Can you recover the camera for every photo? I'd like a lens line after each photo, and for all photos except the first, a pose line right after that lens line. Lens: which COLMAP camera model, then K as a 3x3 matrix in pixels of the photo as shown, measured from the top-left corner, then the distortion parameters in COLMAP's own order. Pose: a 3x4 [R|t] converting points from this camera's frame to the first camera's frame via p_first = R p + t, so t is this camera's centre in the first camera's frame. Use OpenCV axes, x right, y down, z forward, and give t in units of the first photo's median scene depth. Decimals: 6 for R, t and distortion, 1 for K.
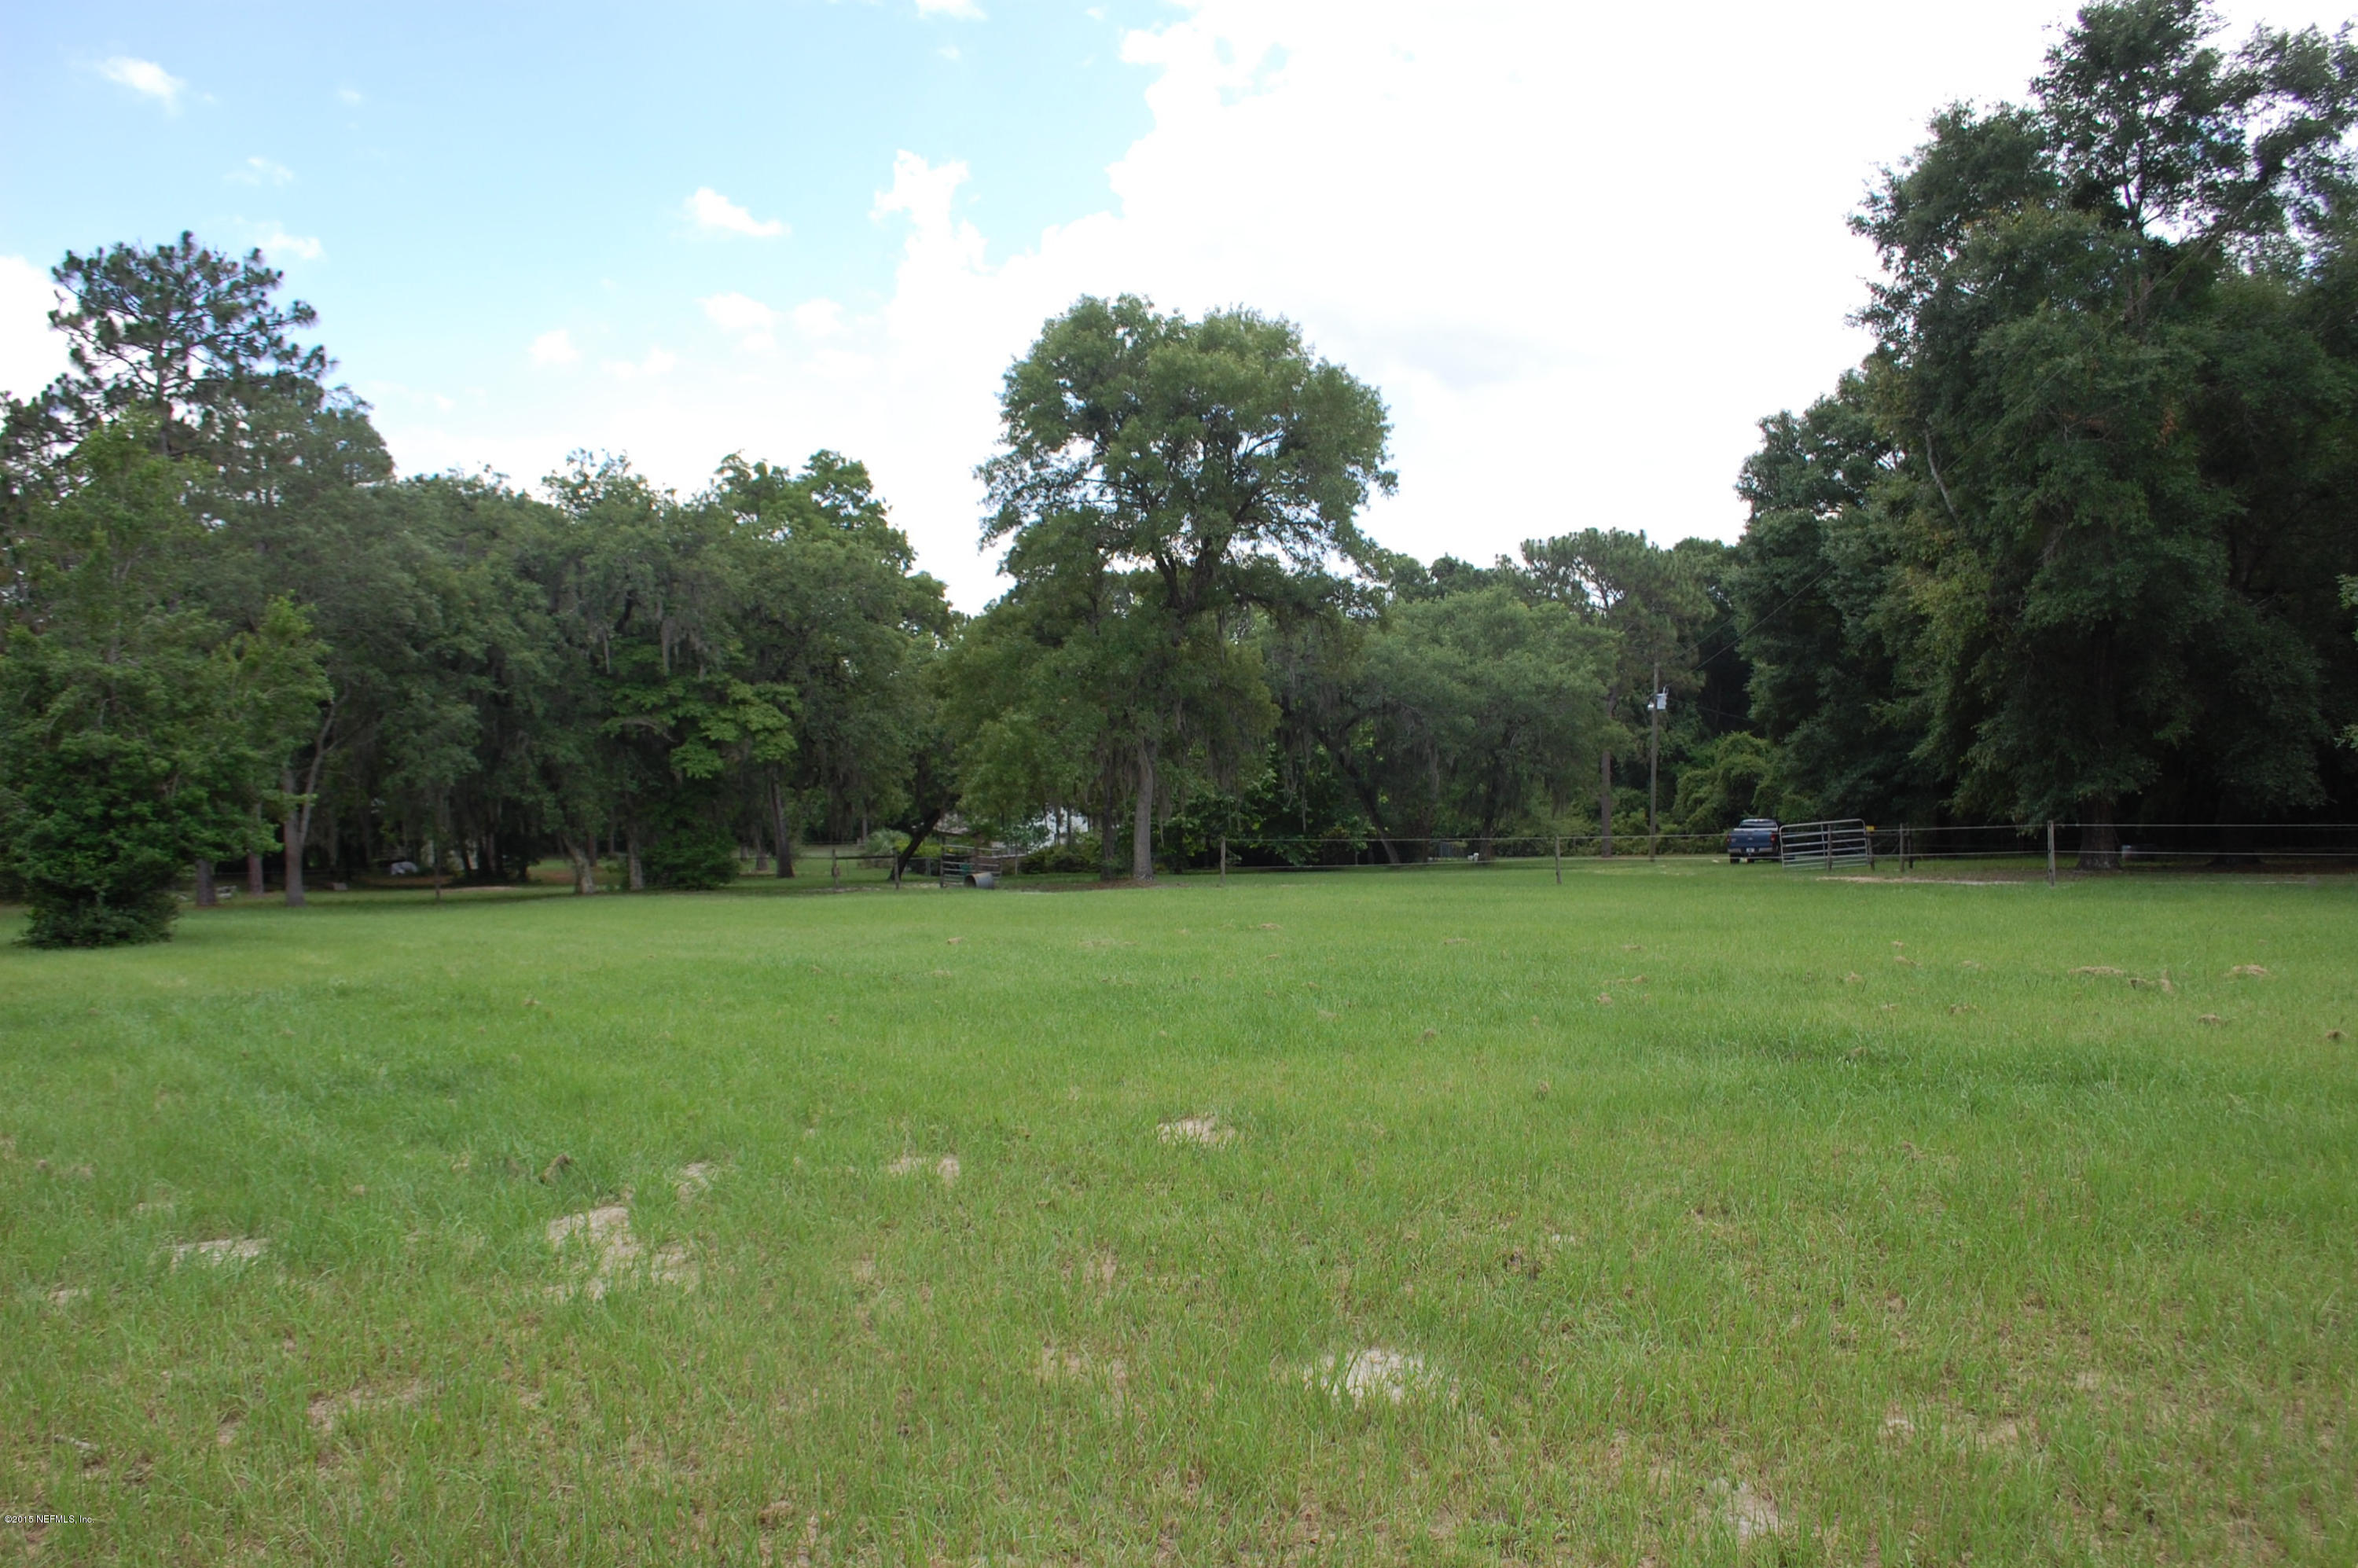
lens RADIAL K [[1885.6, 0, 1179.0], [0, 1885.6, 784.0], [0, 0, 1]] dist [-0.062457, 0.001245]
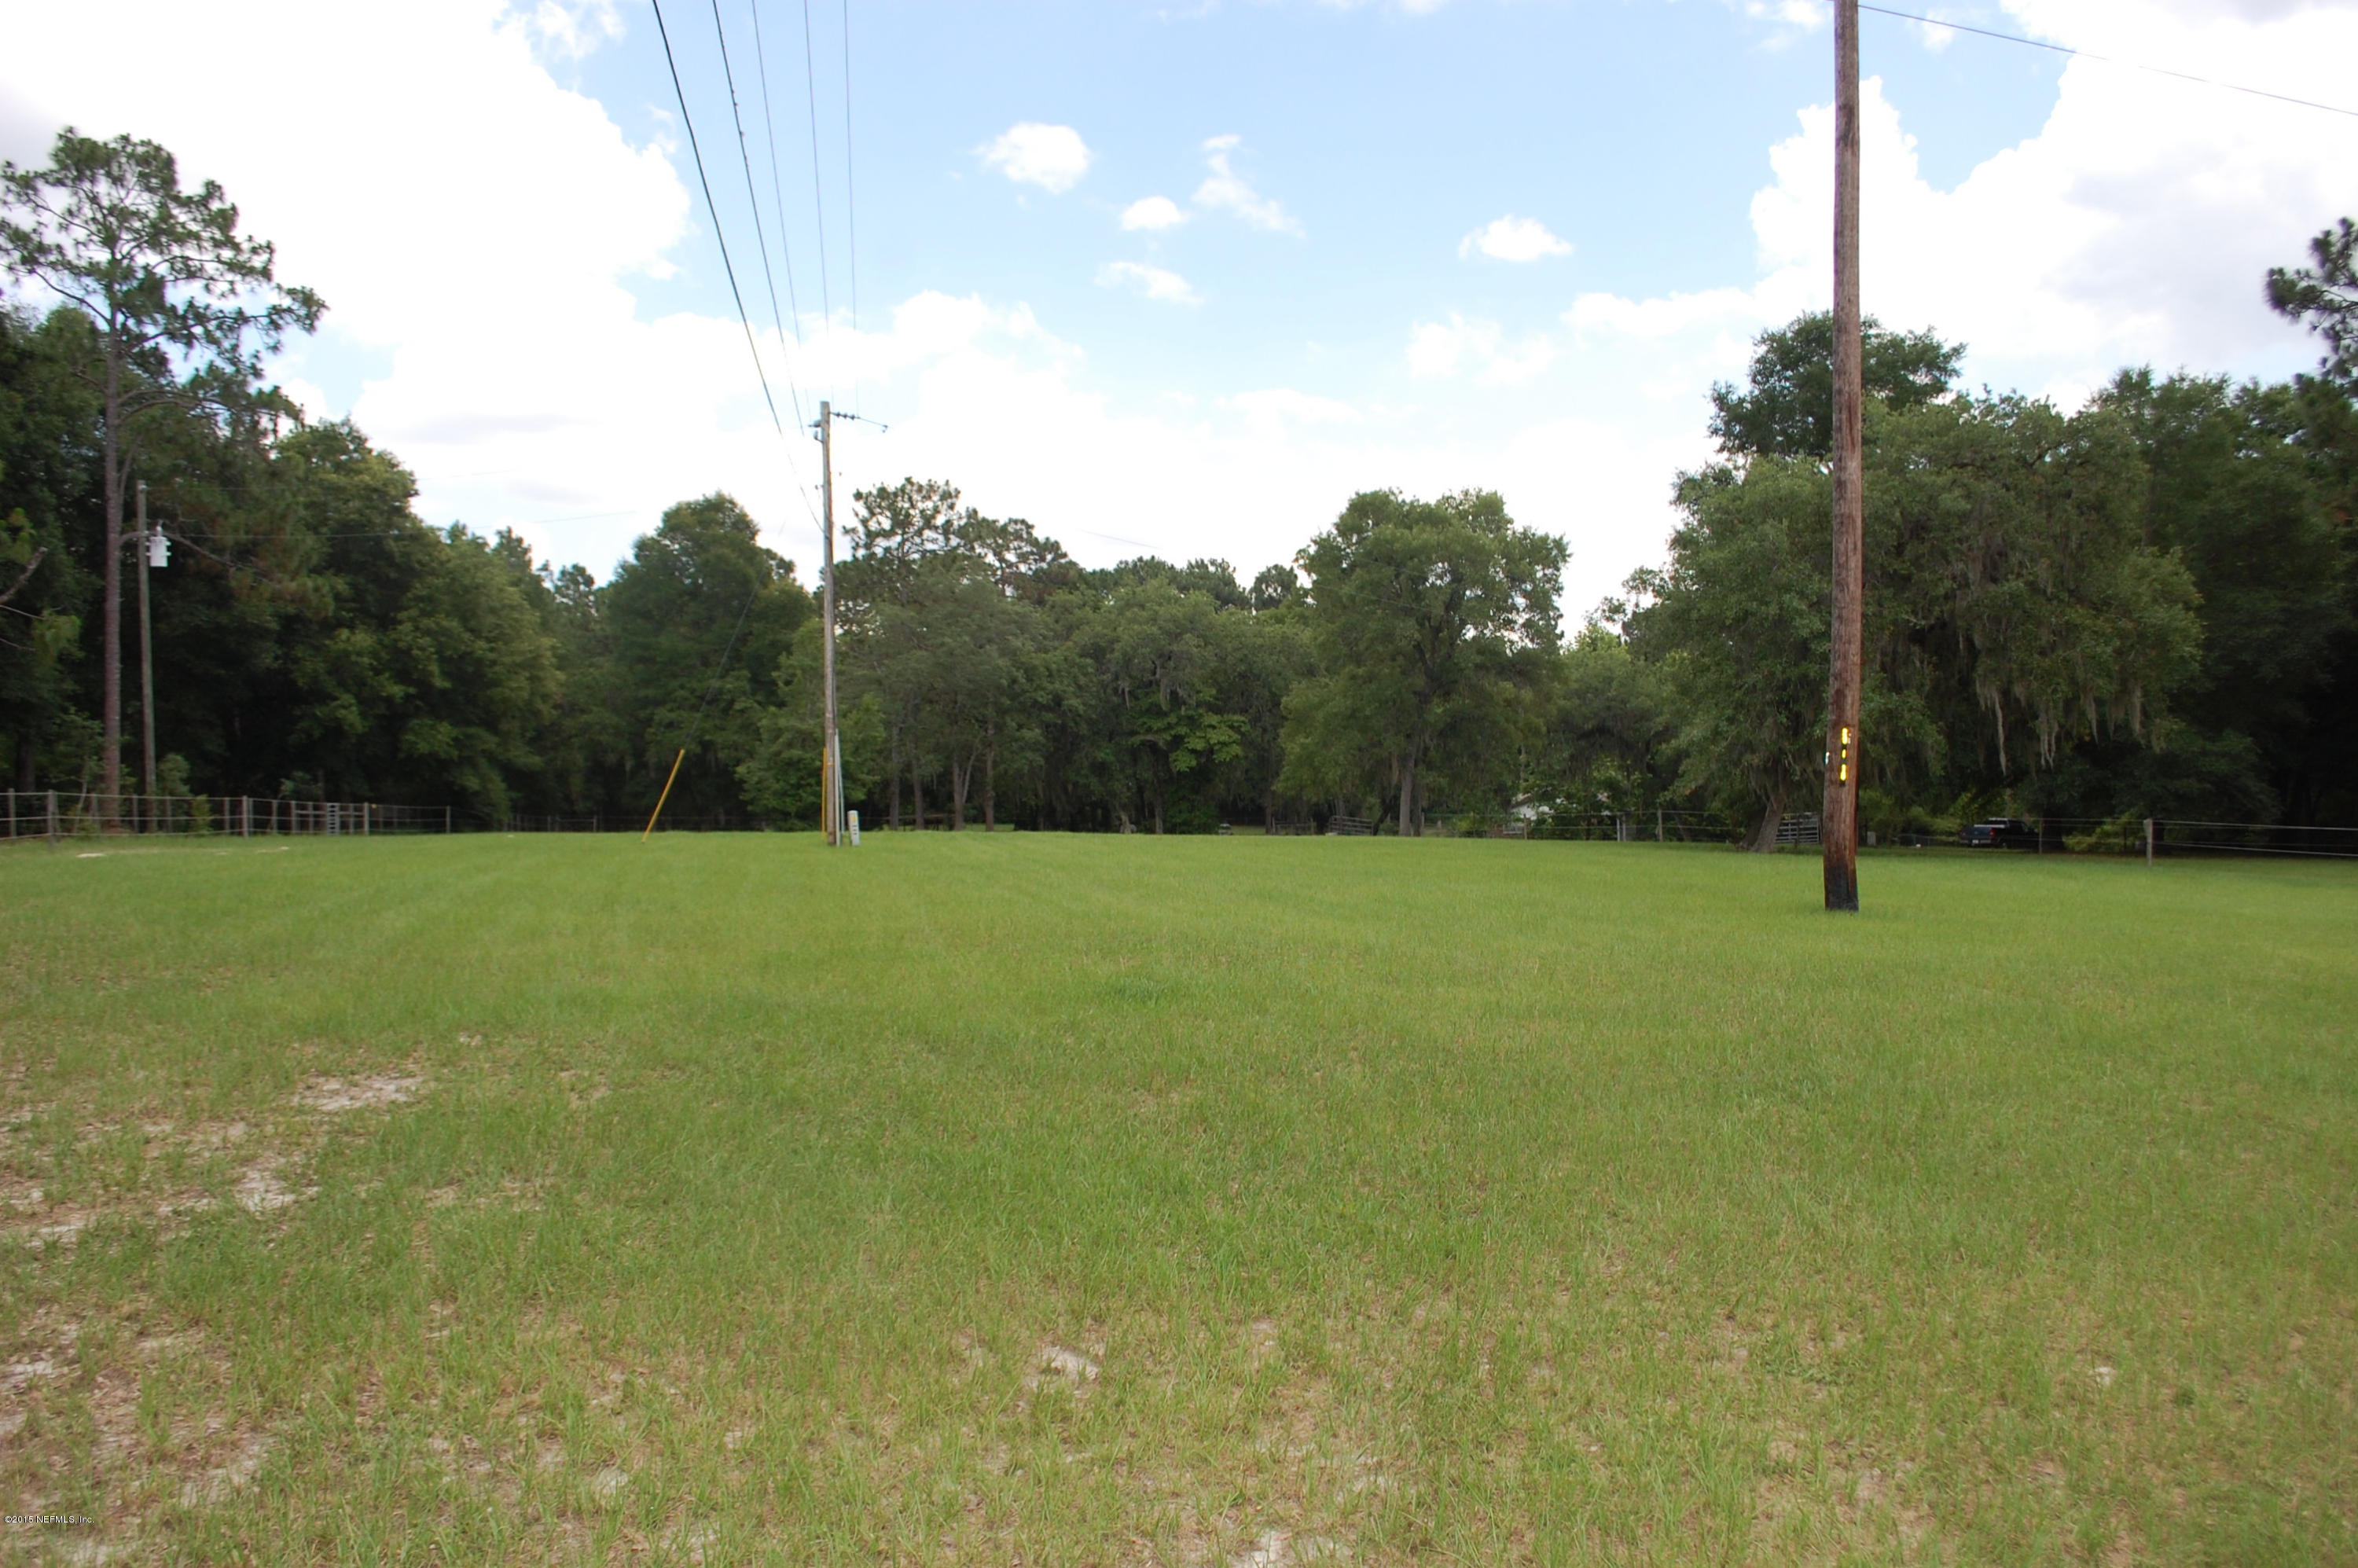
lens RADIAL K [[1885.6, 0, 1179.0], [0, 1885.6, 784.0], [0, 0, 1]] dist [-0.062457, 0.001245]
pose [[0.890185, 0.021240, -0.455105, 0.553254], [-0.018891, 0.999774, 0.009709, -0.008810], [0.455208, -0.000045, 0.890385, -0.554216]]
